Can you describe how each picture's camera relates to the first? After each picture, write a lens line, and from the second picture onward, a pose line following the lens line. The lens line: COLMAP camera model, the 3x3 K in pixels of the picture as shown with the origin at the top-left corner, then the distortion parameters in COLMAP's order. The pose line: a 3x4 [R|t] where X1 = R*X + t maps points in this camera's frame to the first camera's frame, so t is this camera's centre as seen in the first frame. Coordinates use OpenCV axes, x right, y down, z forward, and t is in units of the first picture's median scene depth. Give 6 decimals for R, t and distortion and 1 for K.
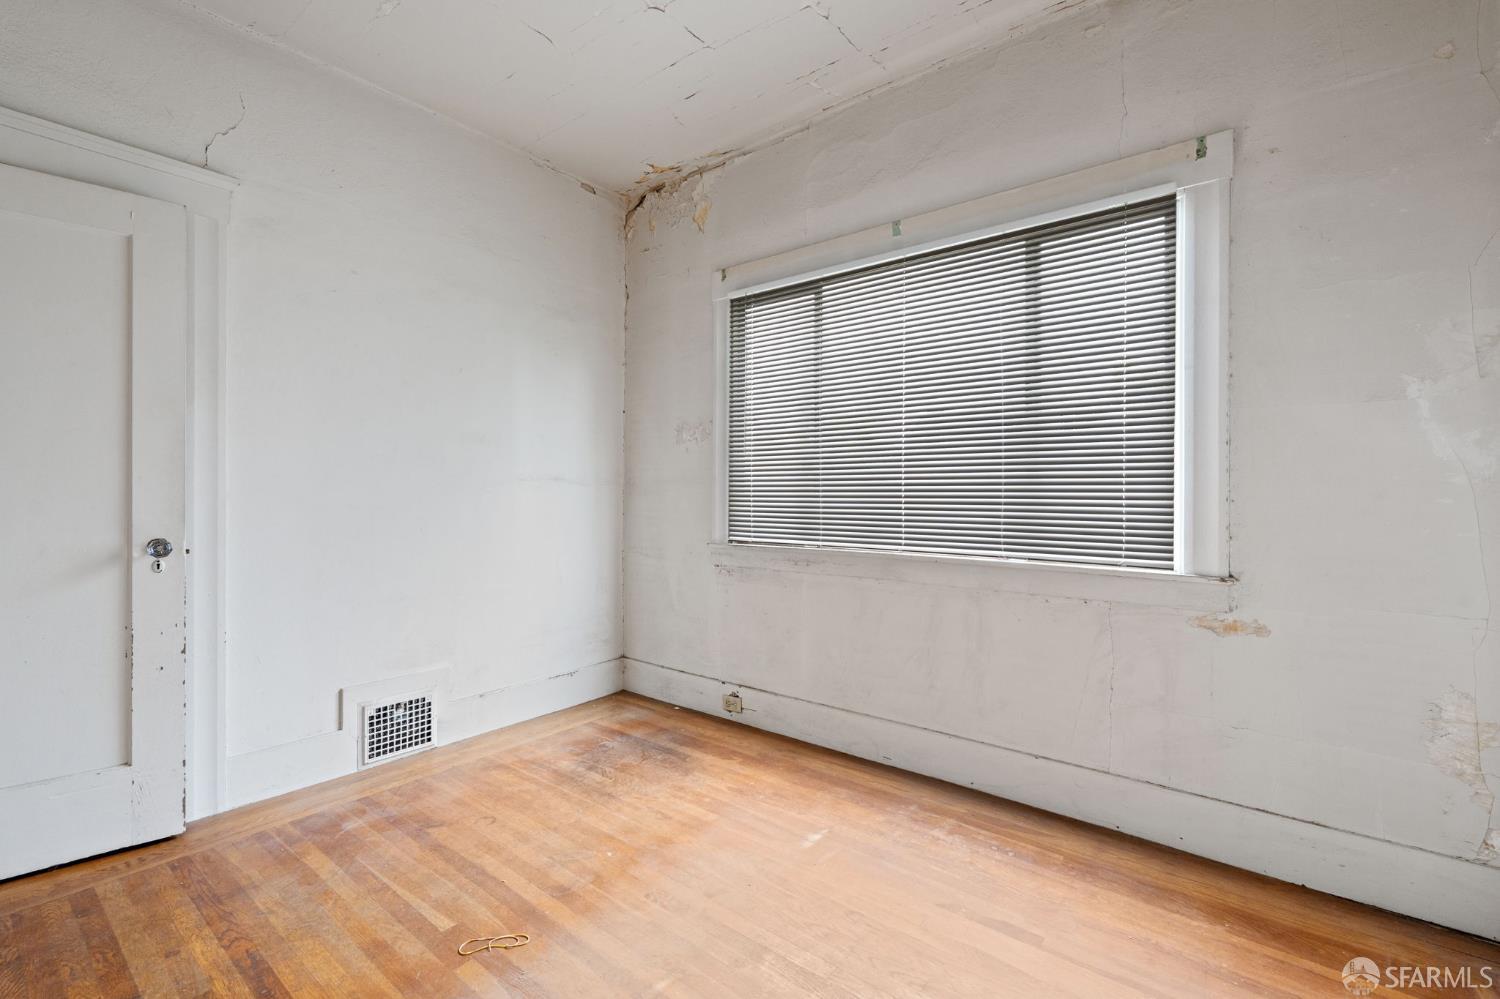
lens RADIAL K [[657.5, 0, 746.6], [0, 657.5, 496.7], [0, 0, 1]] dist [-0.005771, -0.000016]
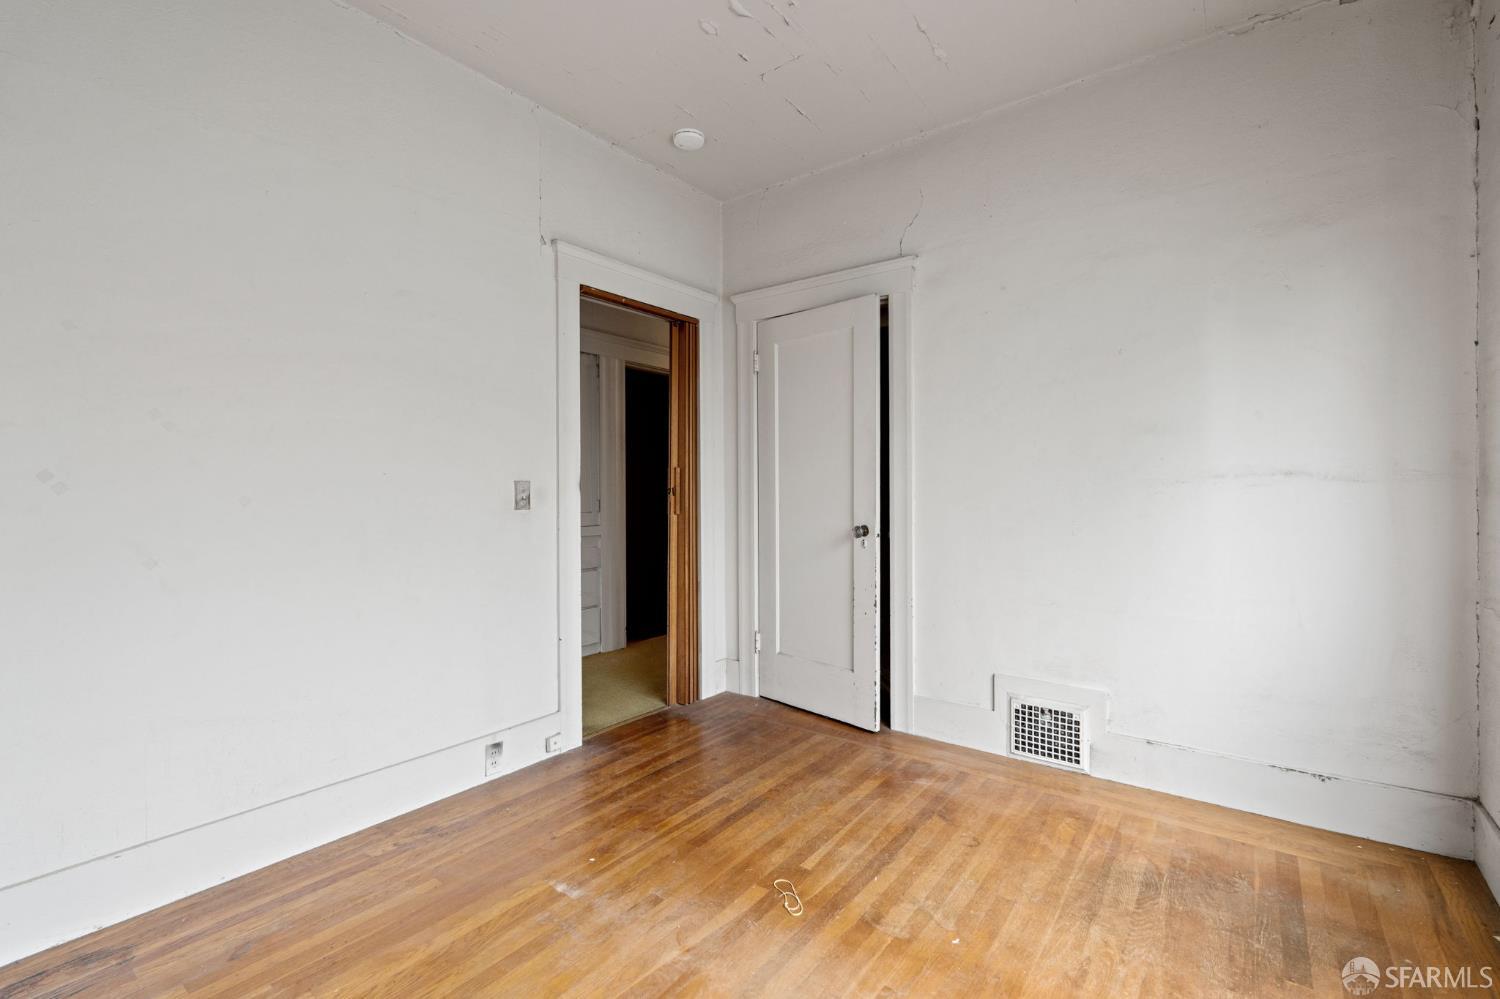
lens RADIAL K [[657.5, 0, 757.8], [0, 657.5, 493.1], [0, 0, 1]] dist [-0.005771, -0.000016]
pose [[0.033791, 0.000362, -0.999429, 0.452548], [-0.003541, 0.999994, 0.000242, -0.006475], [0.999423, 0.003531, 0.033793, 0.554605]]
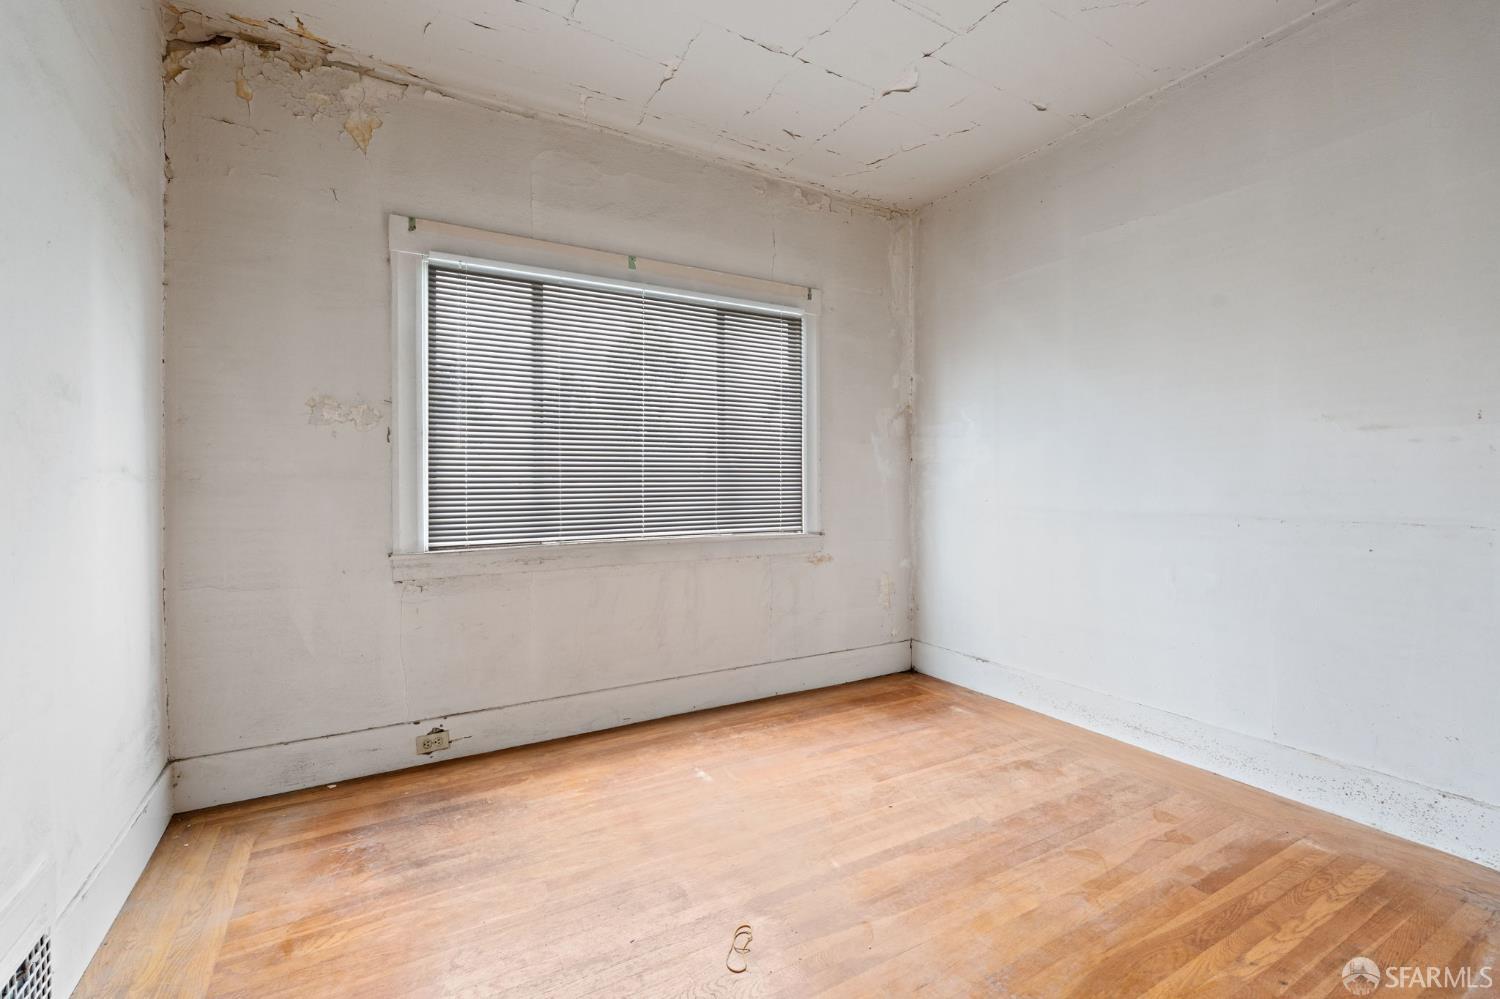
lens RADIAL K [[657.5, 0, 757.0], [0, 657.5, 493.7], [0, 0, 1]] dist [-0.005771, -0.000016]
pose [[0.353005, -0.015338, 0.935496, -0.787627], [0.013461, 0.999845, 0.011314, -0.007230], [-0.935524, 0.008599, 0.353157, 0.380433]]
